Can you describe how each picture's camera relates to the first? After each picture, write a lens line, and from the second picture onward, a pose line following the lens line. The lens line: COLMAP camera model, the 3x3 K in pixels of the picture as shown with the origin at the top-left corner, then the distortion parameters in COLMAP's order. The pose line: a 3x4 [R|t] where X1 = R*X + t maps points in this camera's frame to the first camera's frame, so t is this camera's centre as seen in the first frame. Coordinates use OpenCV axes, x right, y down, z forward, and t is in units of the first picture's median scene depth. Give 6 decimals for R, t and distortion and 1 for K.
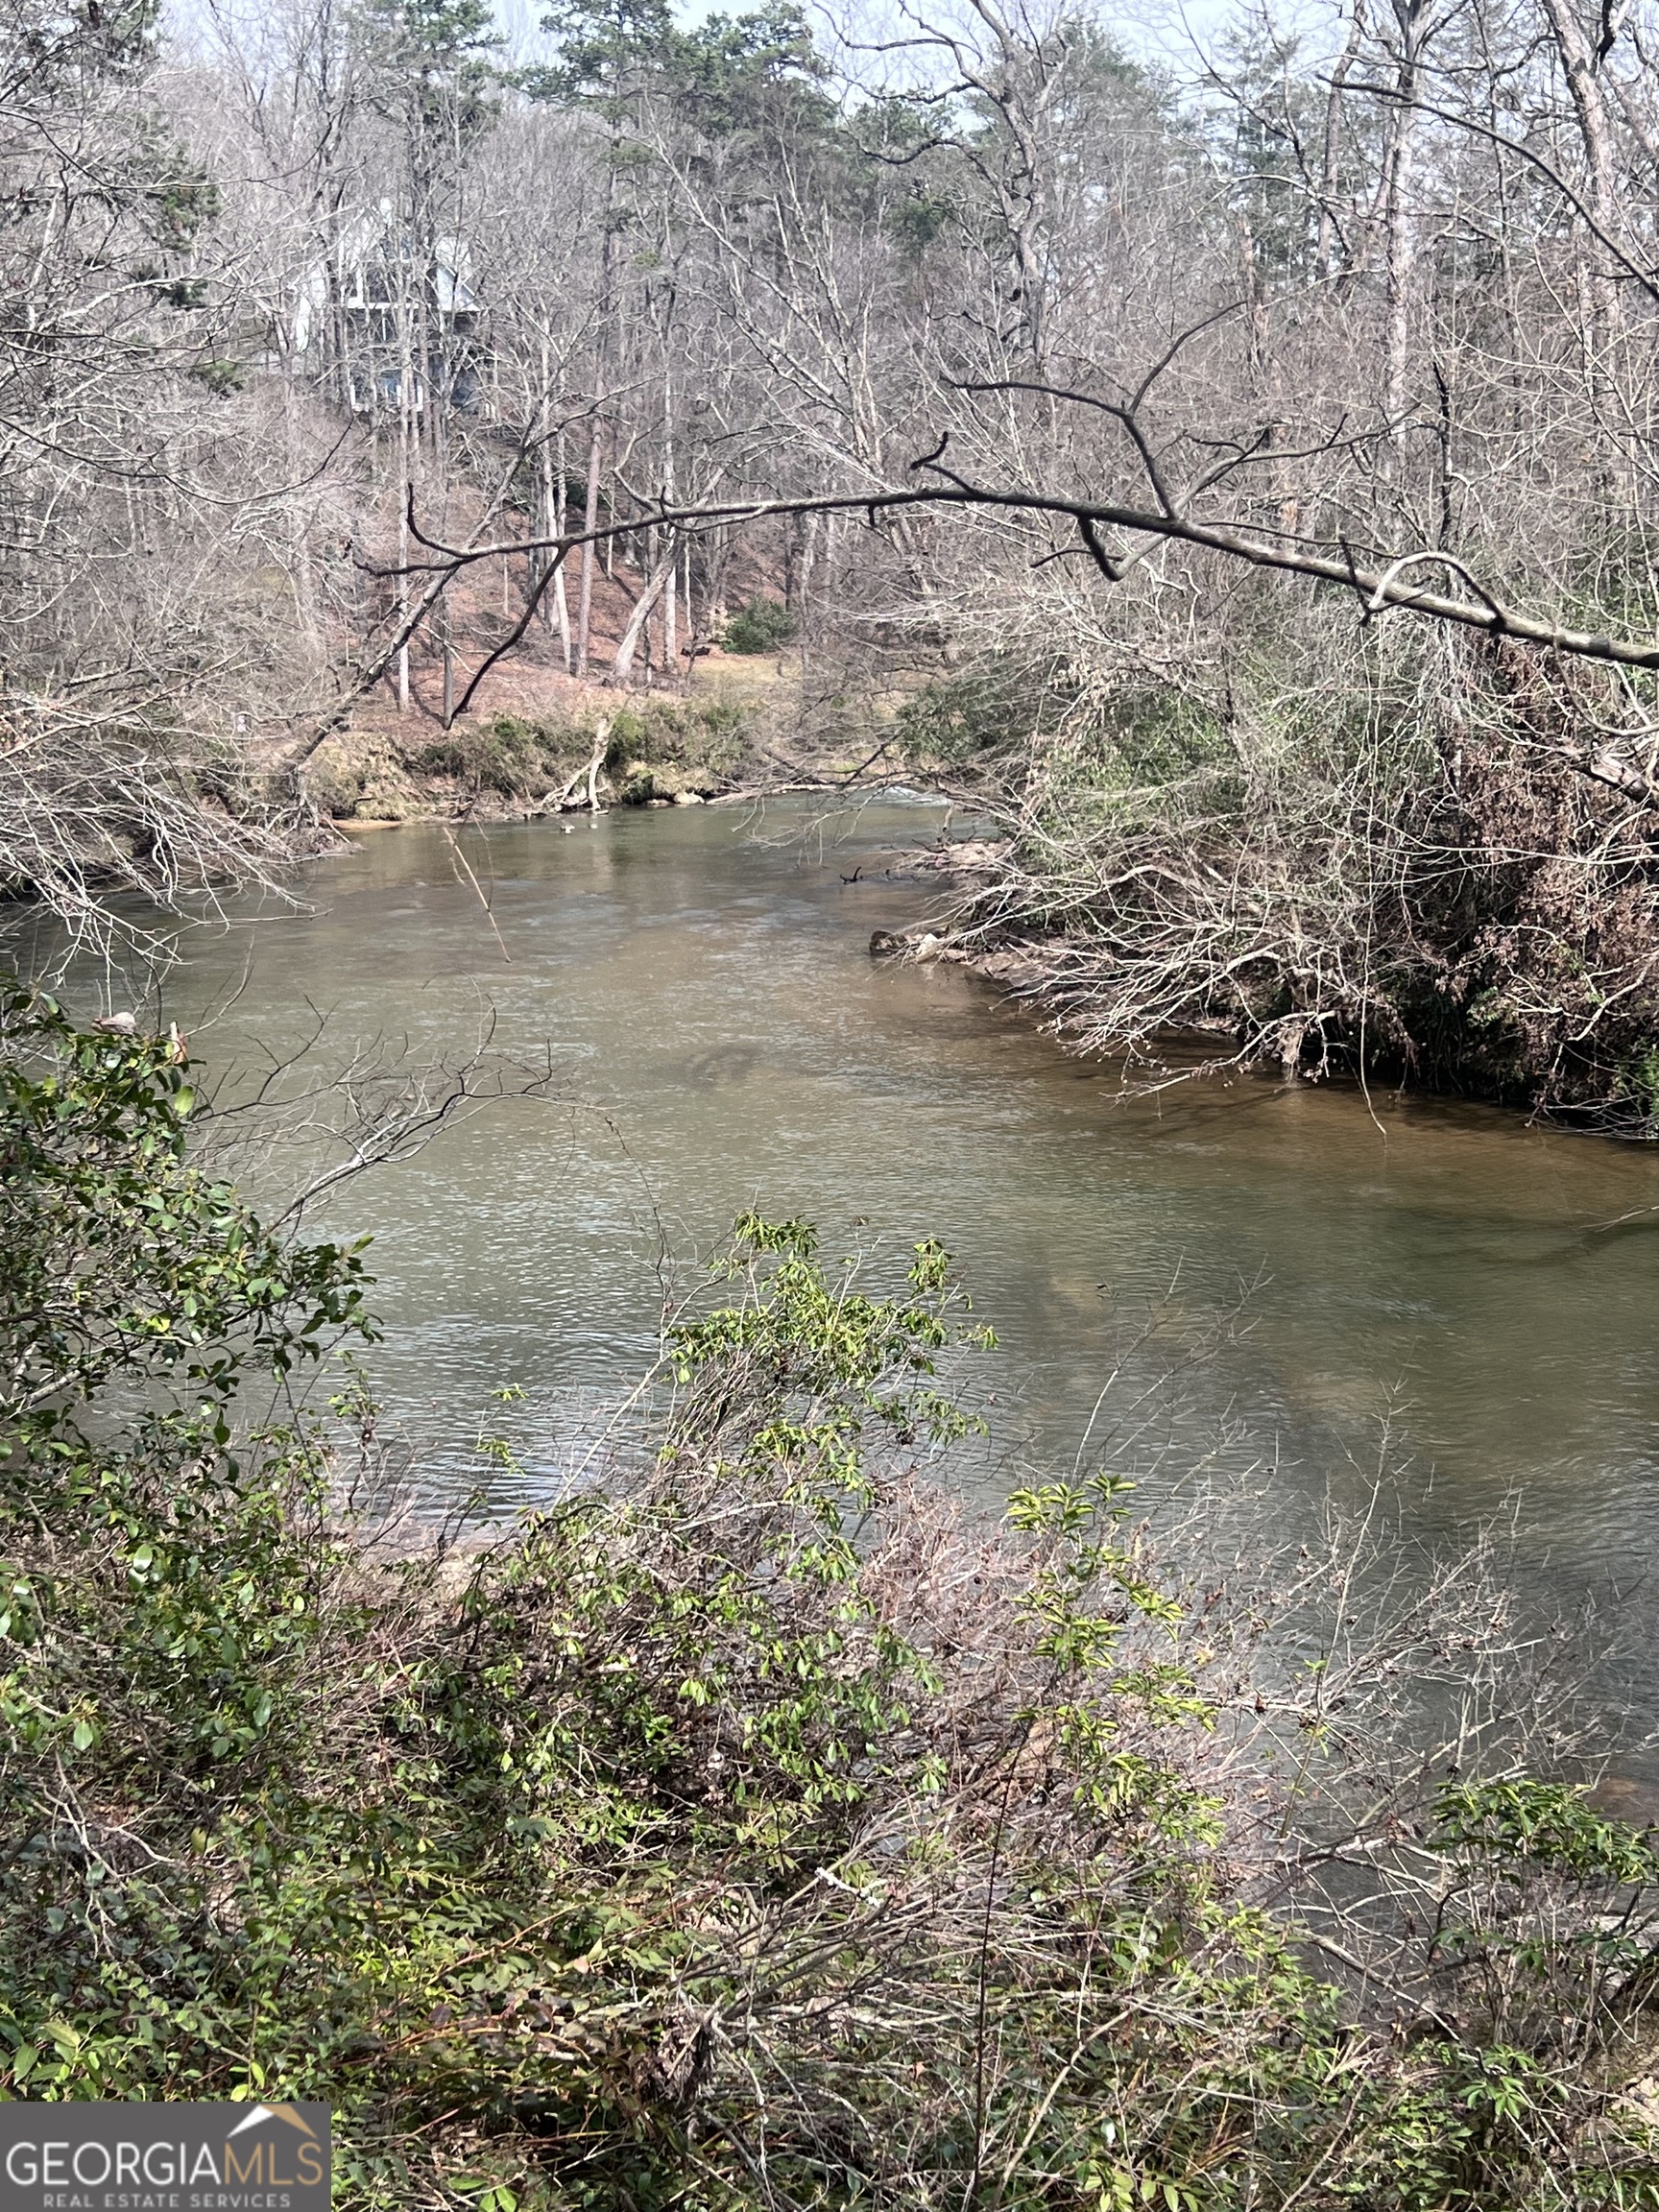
lens RADIAL K [[2722.6, 0, 824.2], [0, 2722.6, 1100.8], [0, 0, 1]] dist [0.025808, 0.000000]
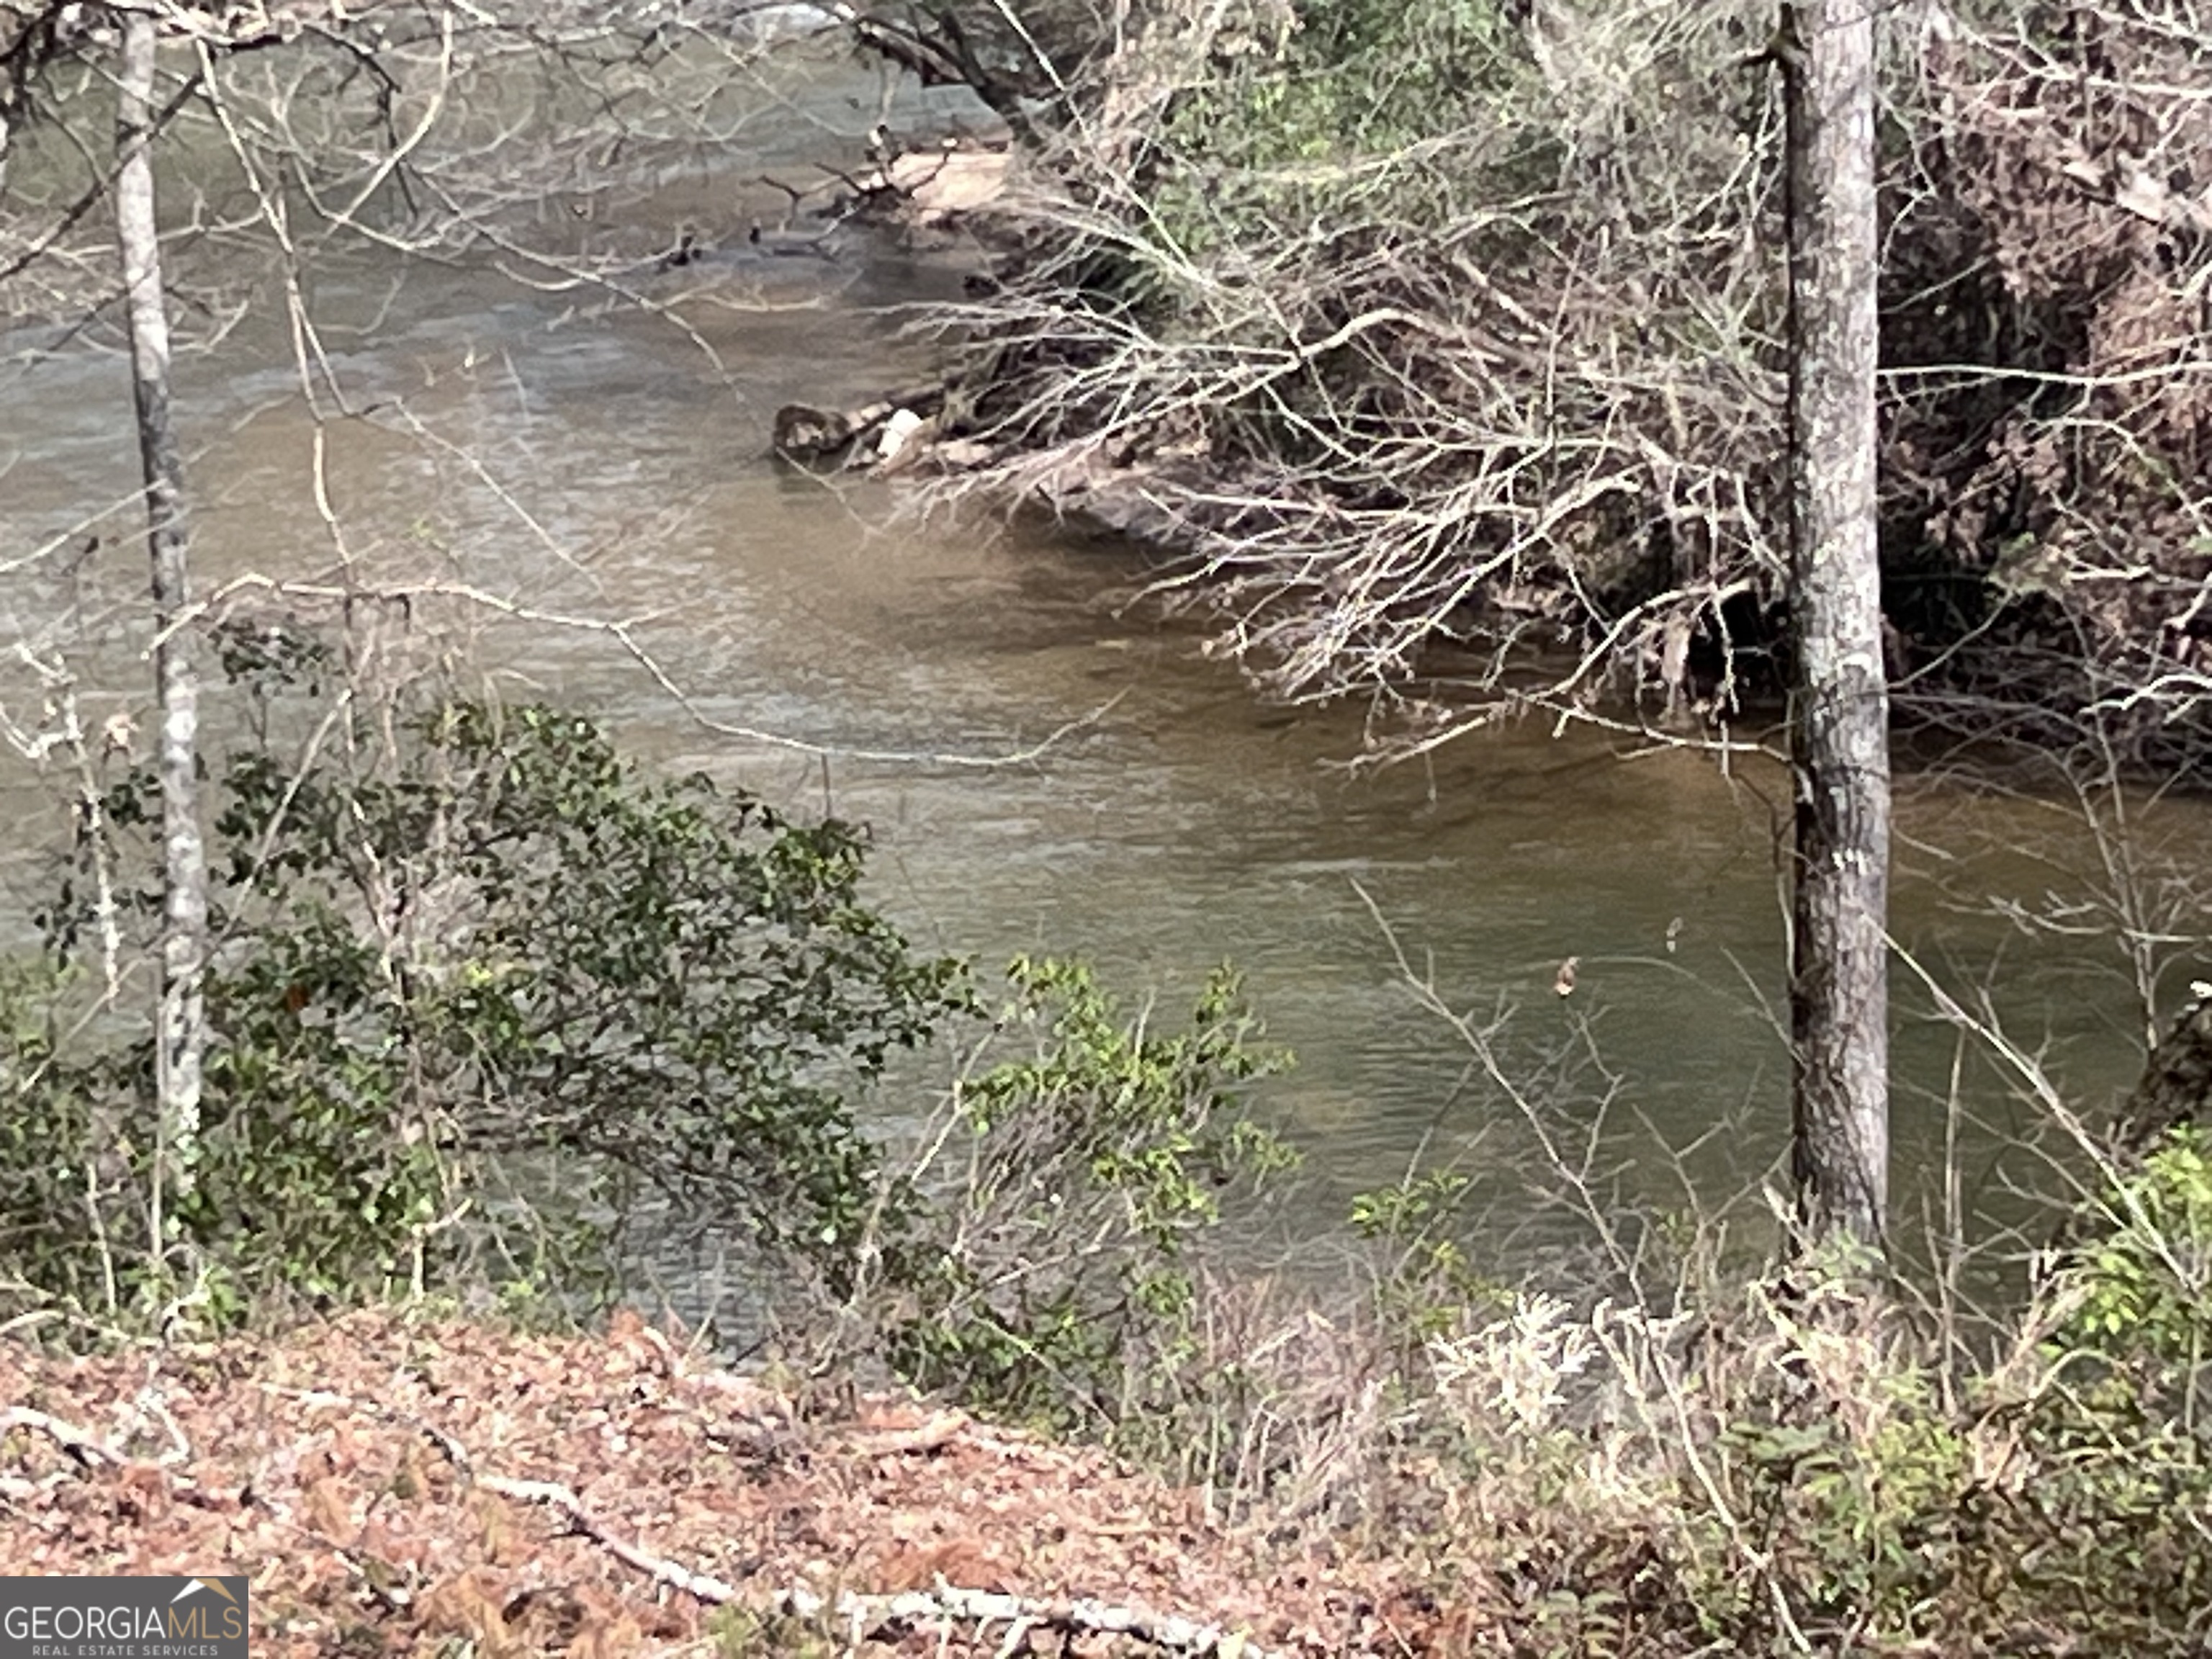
lens RADIAL K [[8063.5, 0, 1105.7], [0, 8063.5, 827.5], [0, 0, 1]] dist [-0.797079, 0.000000]
pose [[0.995139, -0.044740, 0.087730, -0.078647], [0.043681, 0.998948, 0.013954, -0.013236], [-0.088262, -0.010054, 0.996047, -0.563119]]
